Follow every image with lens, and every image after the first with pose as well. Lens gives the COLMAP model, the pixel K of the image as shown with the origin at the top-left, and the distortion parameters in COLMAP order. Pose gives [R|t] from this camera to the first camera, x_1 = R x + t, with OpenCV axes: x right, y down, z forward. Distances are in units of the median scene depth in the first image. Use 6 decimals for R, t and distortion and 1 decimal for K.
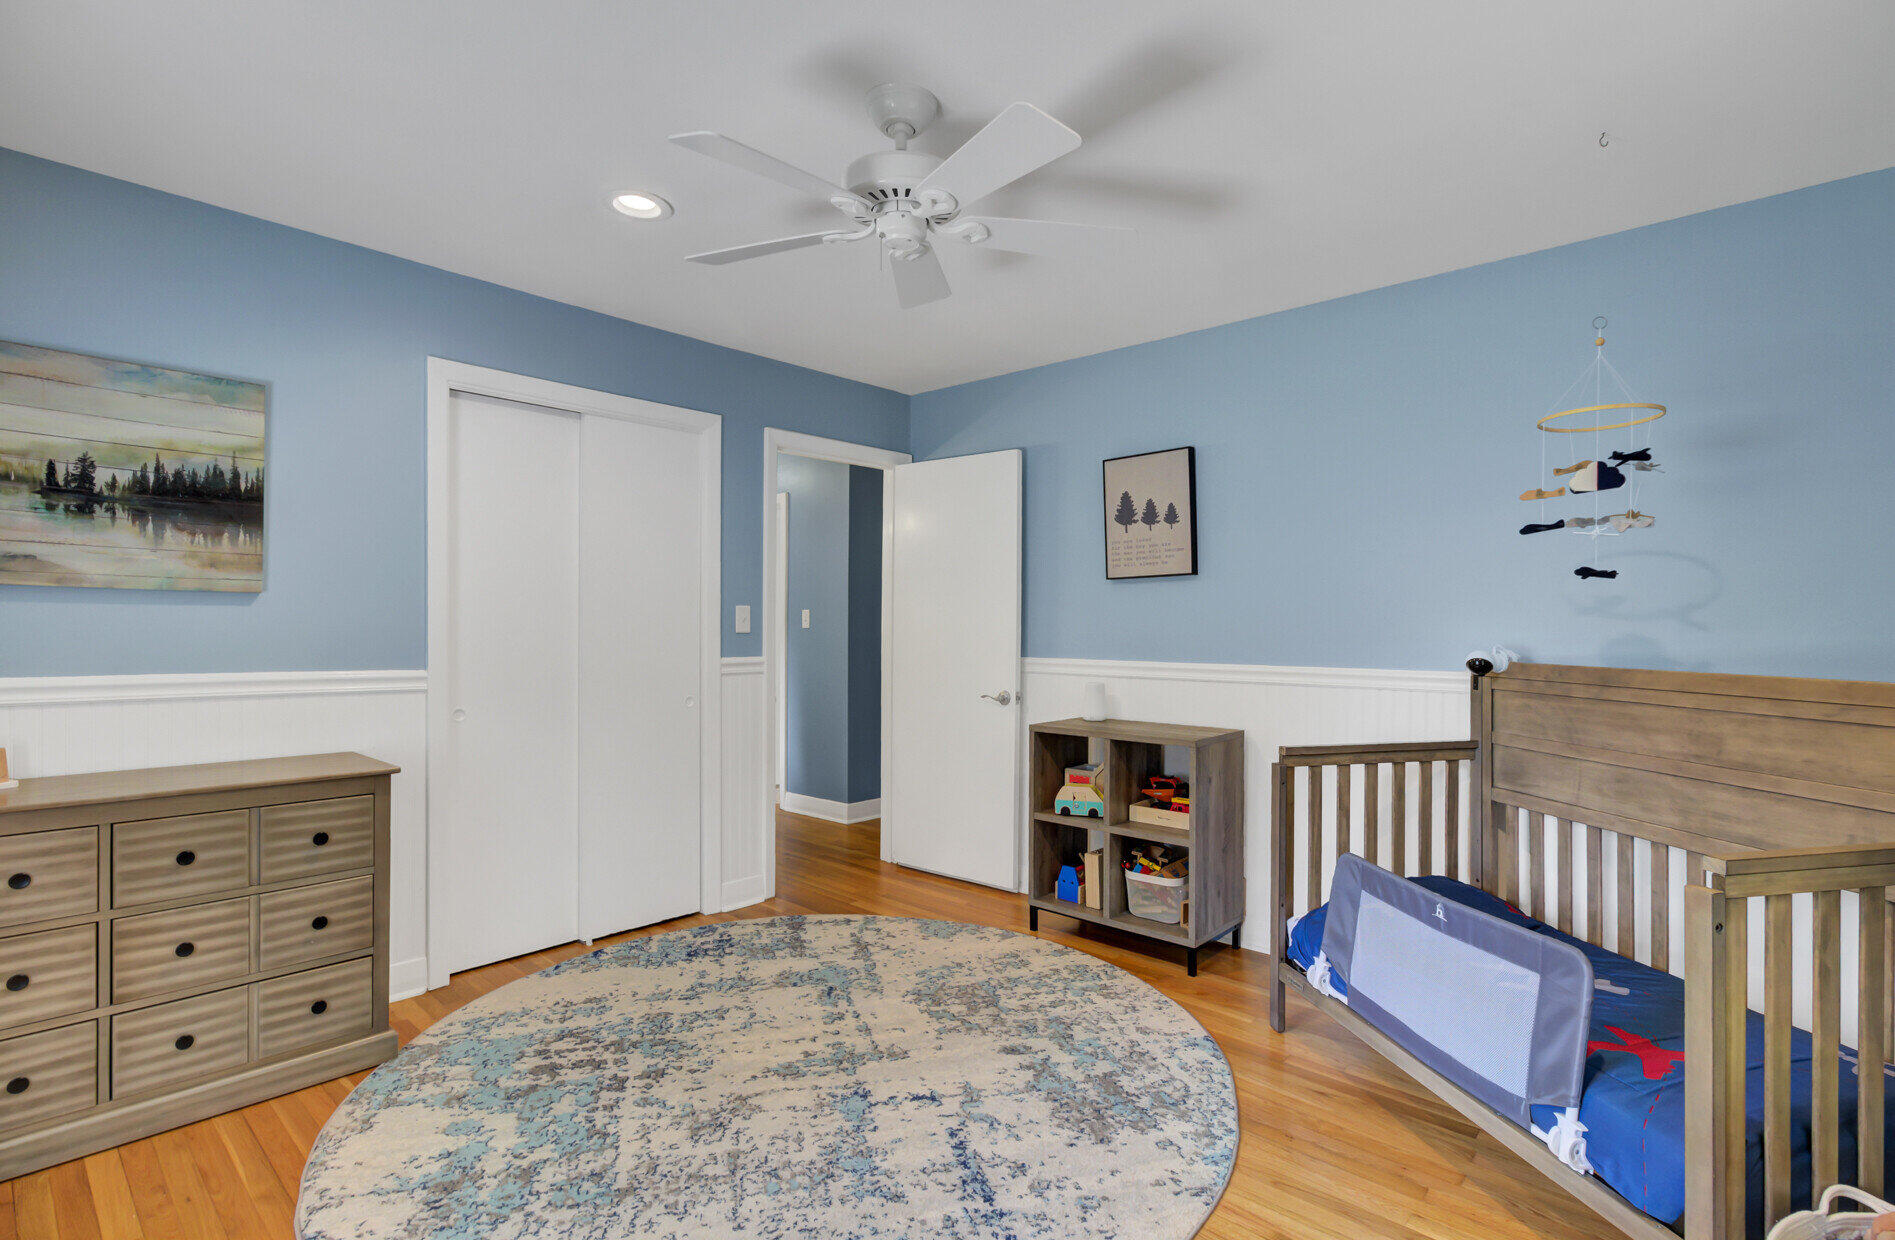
lens RADIAL K [[880.4, 0, 947.5], [0, 880.4, 620.0], [0, 0, 1]] dist [0.000105, 0.000061]
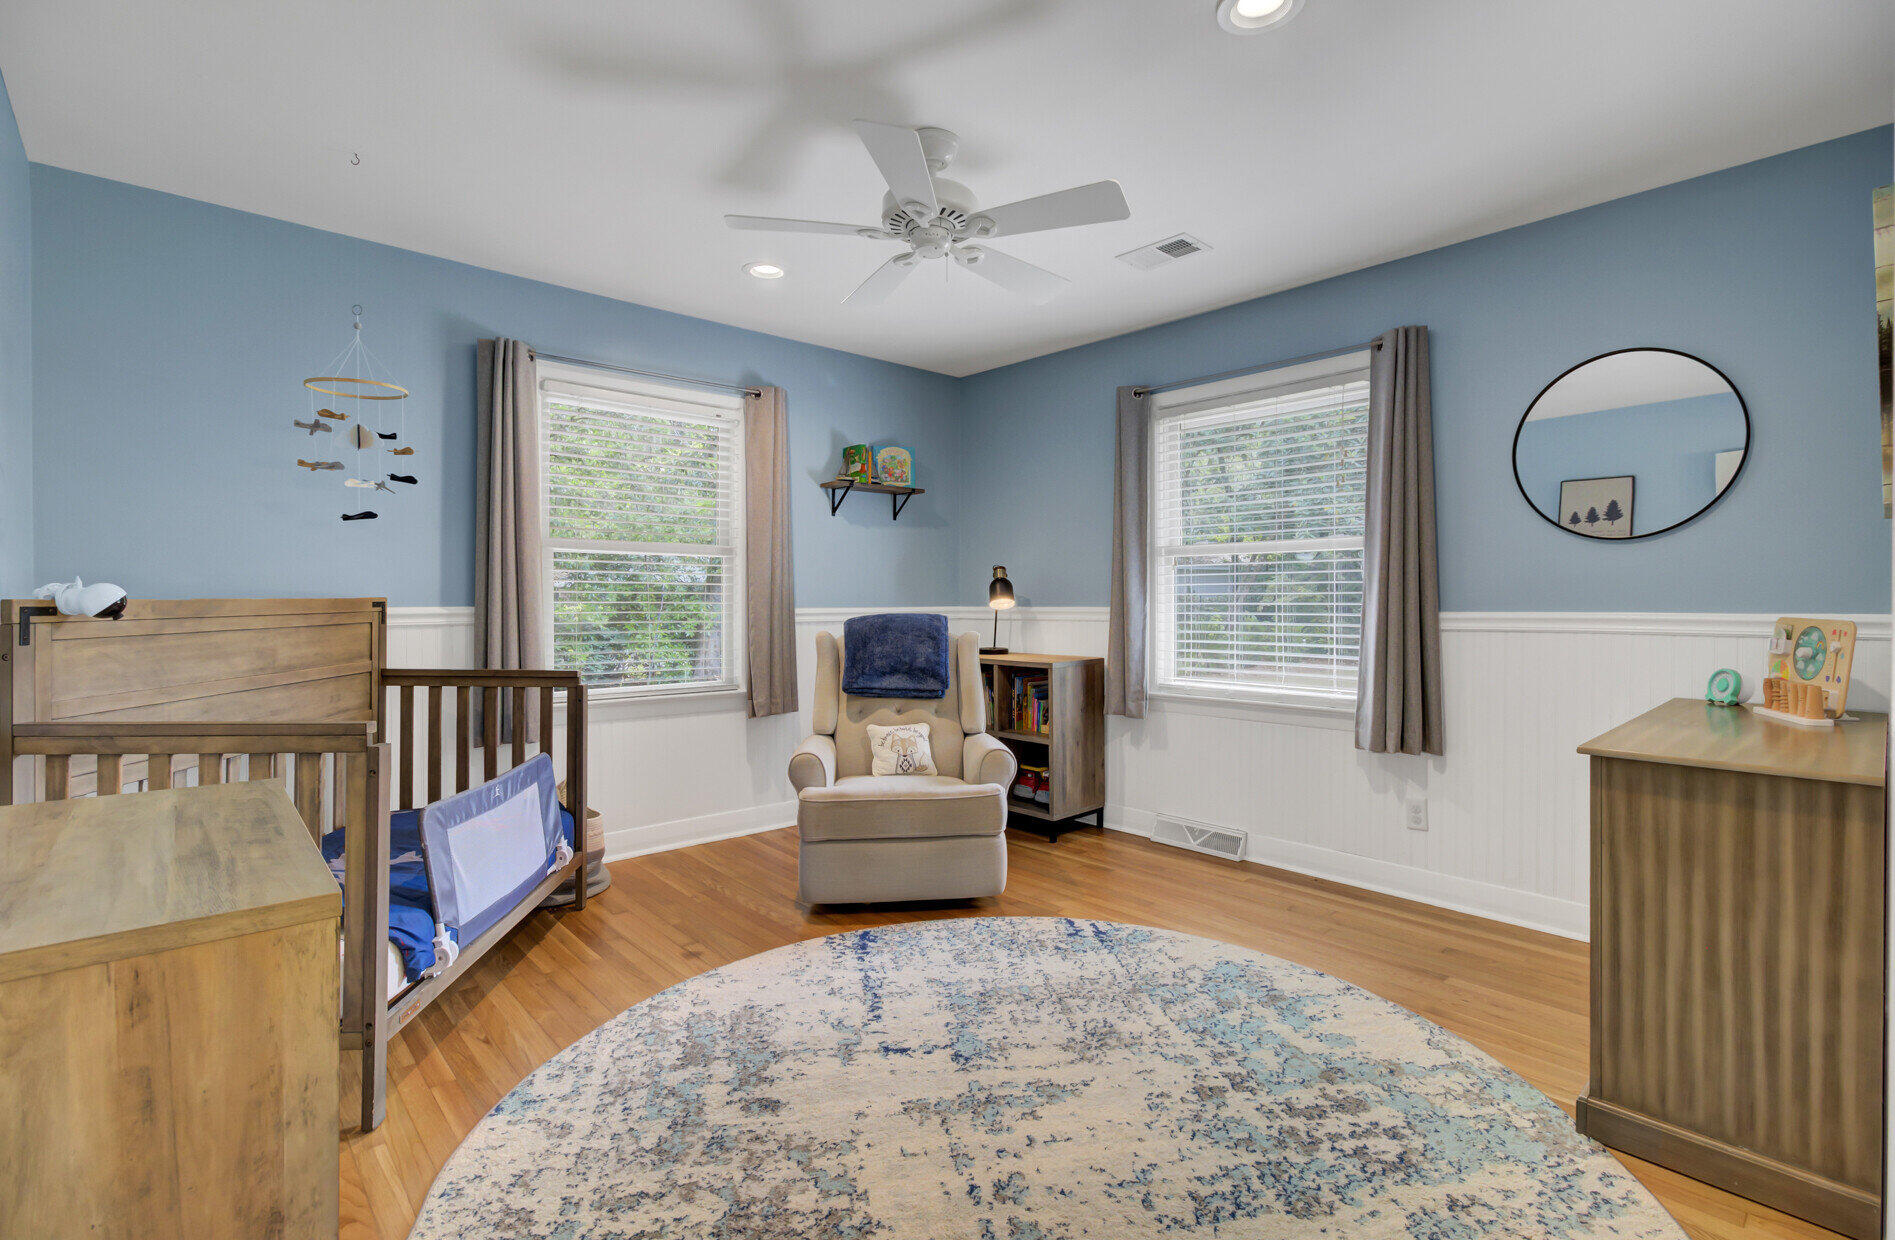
lens RADIAL K [[880.4, 0, 947.5], [0, 880.4, 620.0], [0, 0, 1]] dist [0.000105, 0.000061]
pose [[-0.995734, -0.009439, 0.091788, -0.162791], [-0.007257, 0.999684, 0.024070, 0.048223], [-0.091986, 0.023301, -0.995488, 1.893856]]
